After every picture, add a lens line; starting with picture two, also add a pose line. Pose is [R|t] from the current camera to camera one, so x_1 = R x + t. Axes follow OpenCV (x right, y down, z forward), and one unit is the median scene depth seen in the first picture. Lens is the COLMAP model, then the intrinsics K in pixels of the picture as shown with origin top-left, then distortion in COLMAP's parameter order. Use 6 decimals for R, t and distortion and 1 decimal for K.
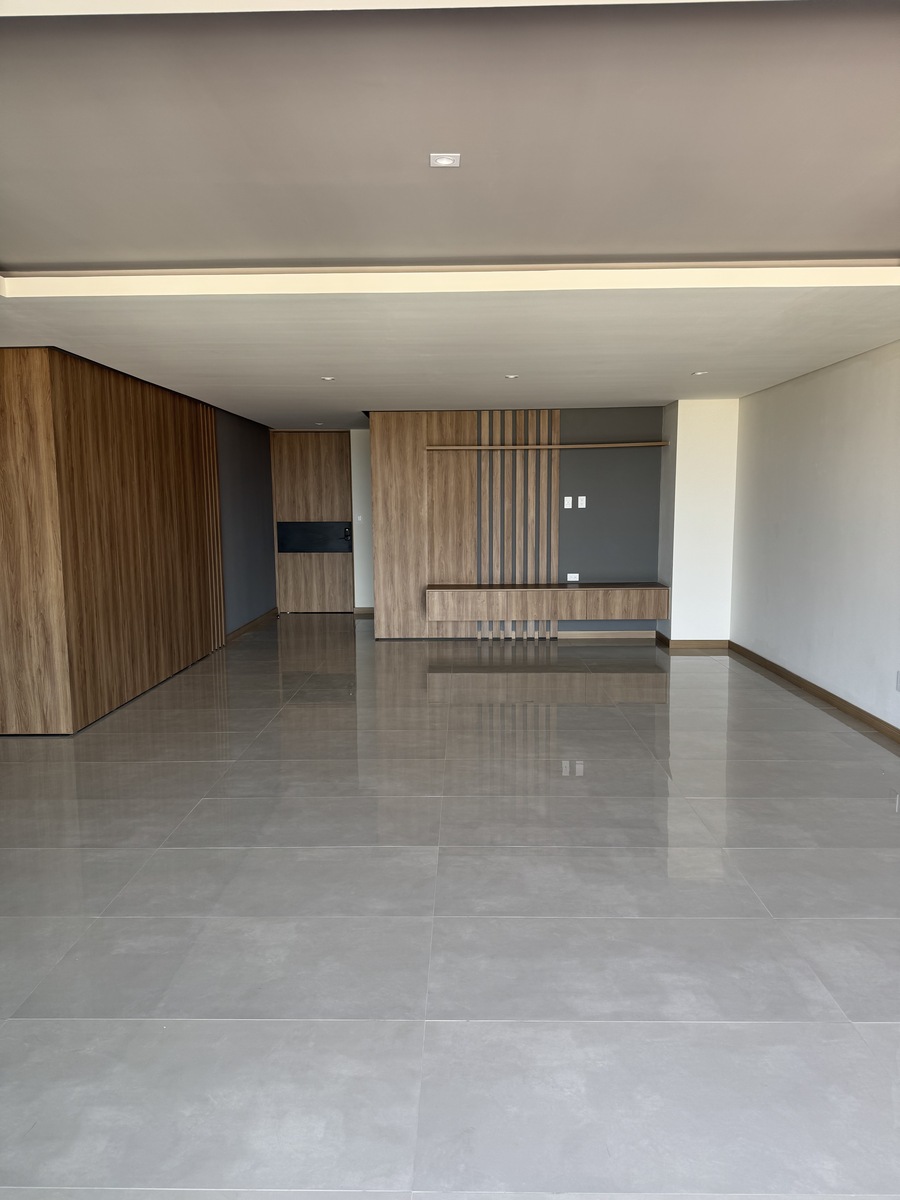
lens RADIAL K [[831.9, 0, 446.8], [0, 831.9, 605.6], [0, 0, 1]] dist [0.156223, -0.281276]
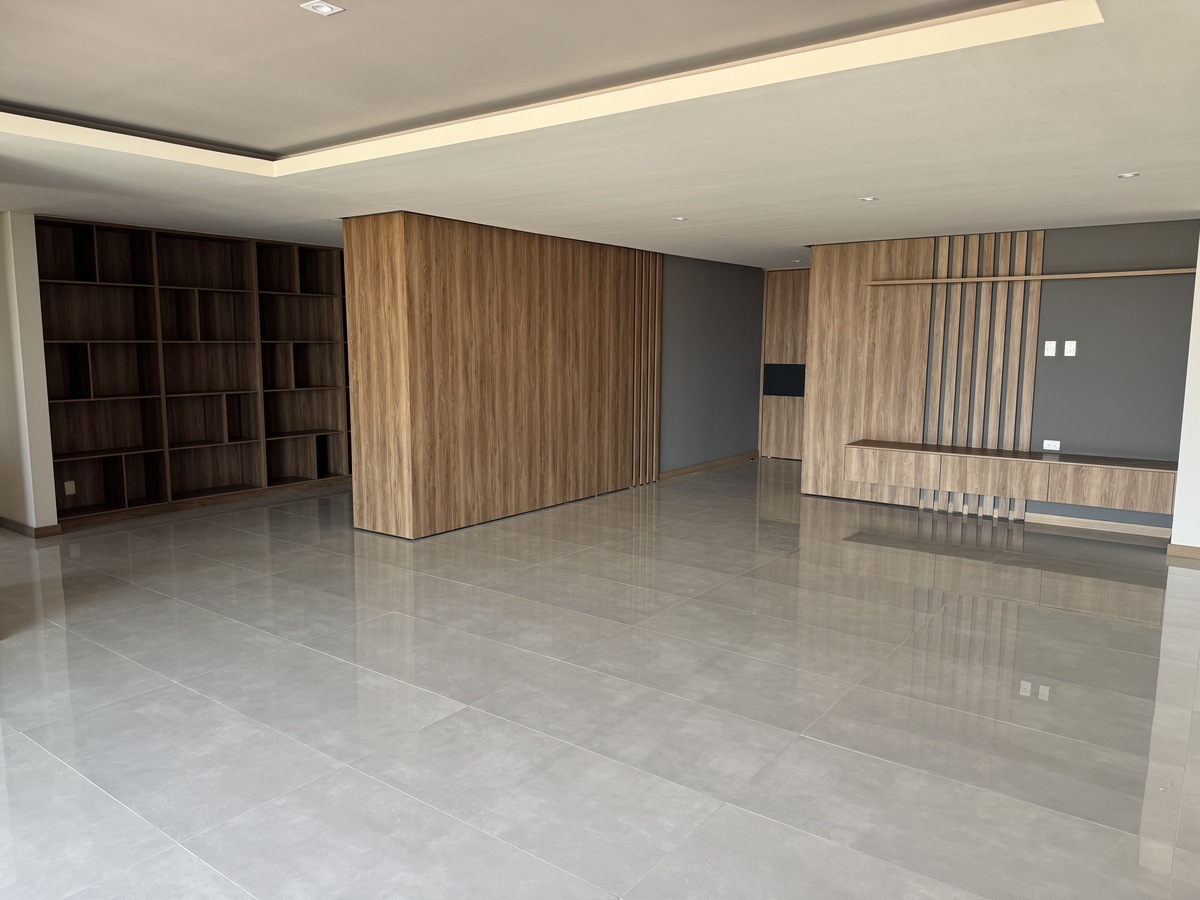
lens RADIAL K [[831.9, 0, 598.6], [0, 831.9, 446.8], [0, 0, 1]] dist [0.156223, -0.281276]
pose [[0.812989, 0.086823, -0.575769, 0.268152], [-0.084378, 0.995950, 0.031042, -0.022024], [0.576133, 0.023345, 0.817023, 0.118797]]
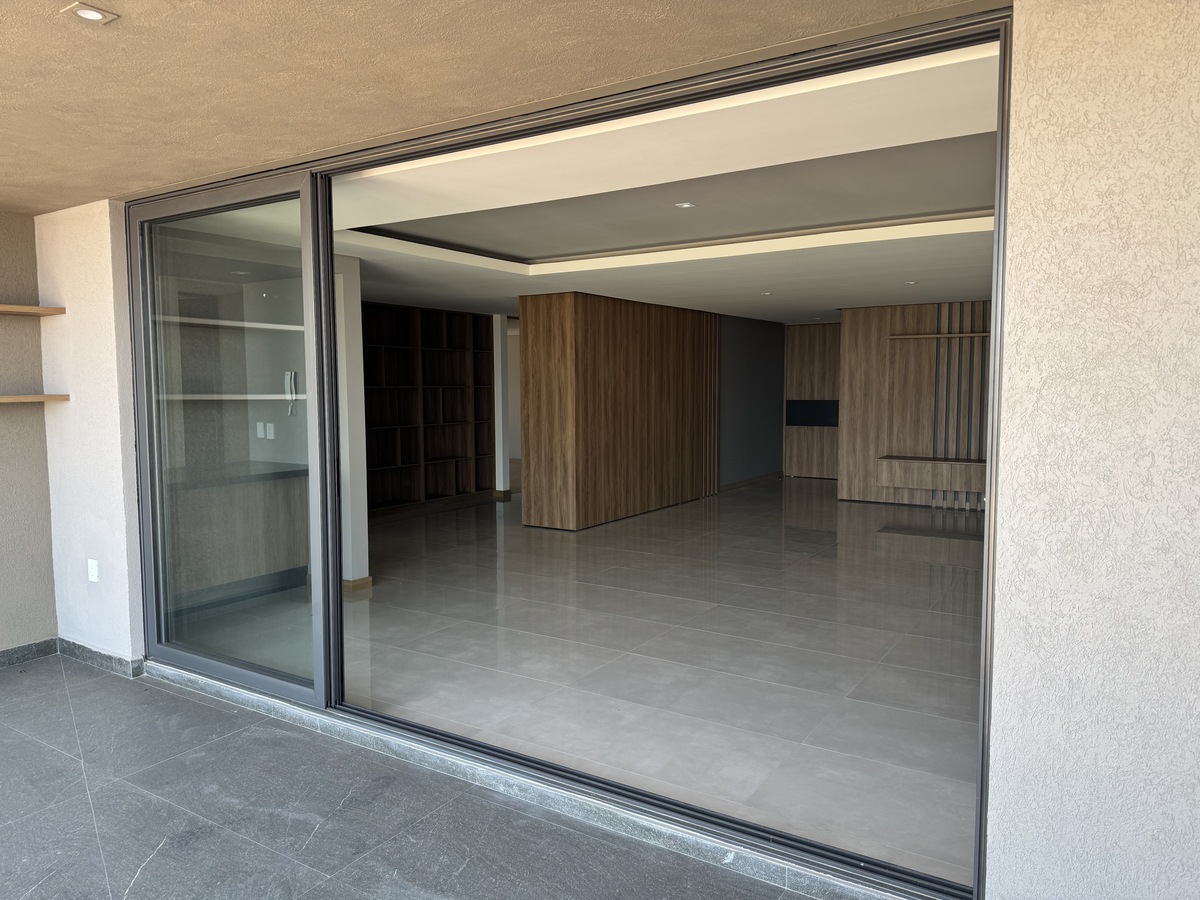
lens RADIAL K [[831.9, 0, 598.6], [0, 831.9, 446.8], [0, 0, 1]] dist [0.156223, -0.281276]
pose [[0.850577, 0.044576, -0.523958, 0.253278], [-0.067673, 0.997394, -0.025004, 0.019035], [0.521479, 0.056726, 0.851377, -0.197074]]
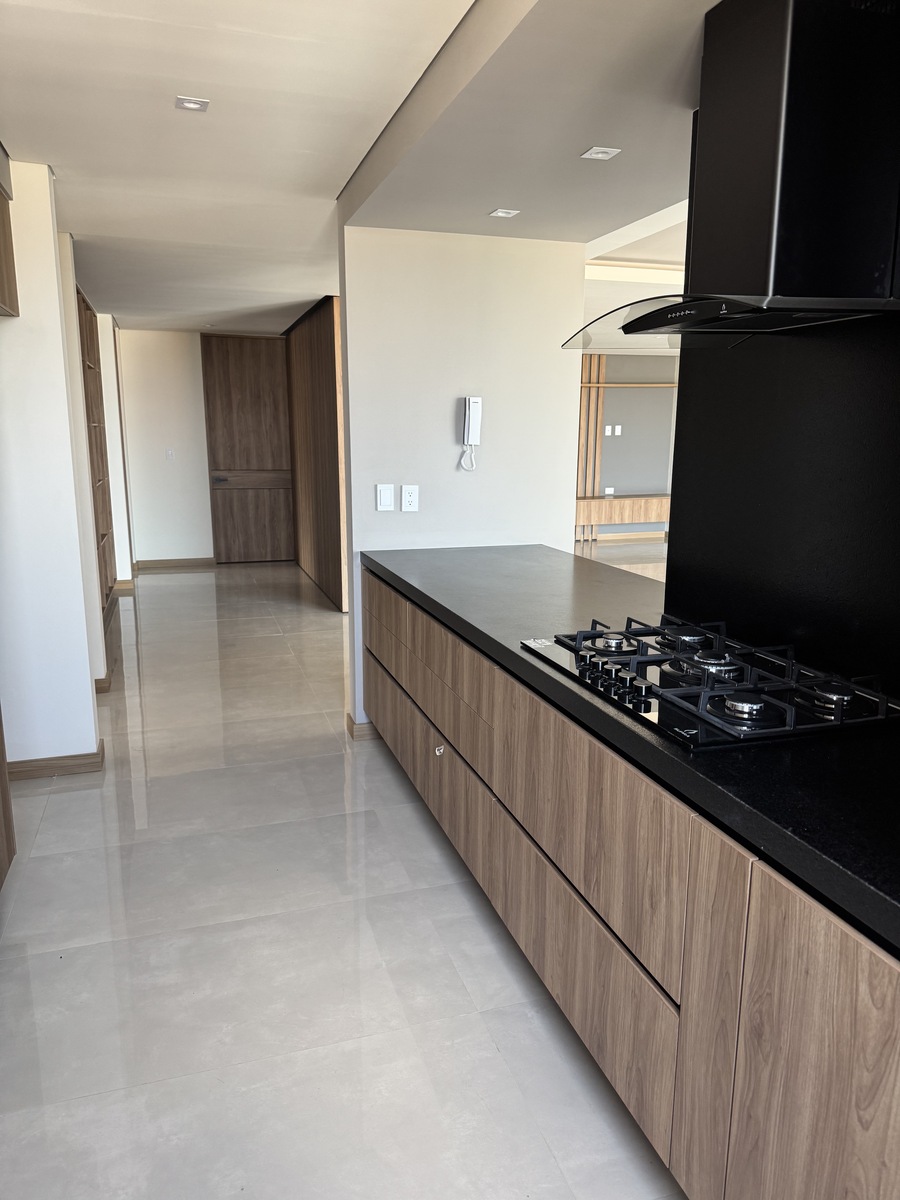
lens RADIAL K [[831.9, 0, 446.8], [0, 831.9, 605.6], [0, 0, 1]] dist [0.156223, -0.281276]
pose [[0.945708, -0.053884, 0.320519, -0.510223], [0.028249, 0.996057, 0.084101, 0.026280], [-0.323787, -0.070481, 0.943501, -0.137590]]
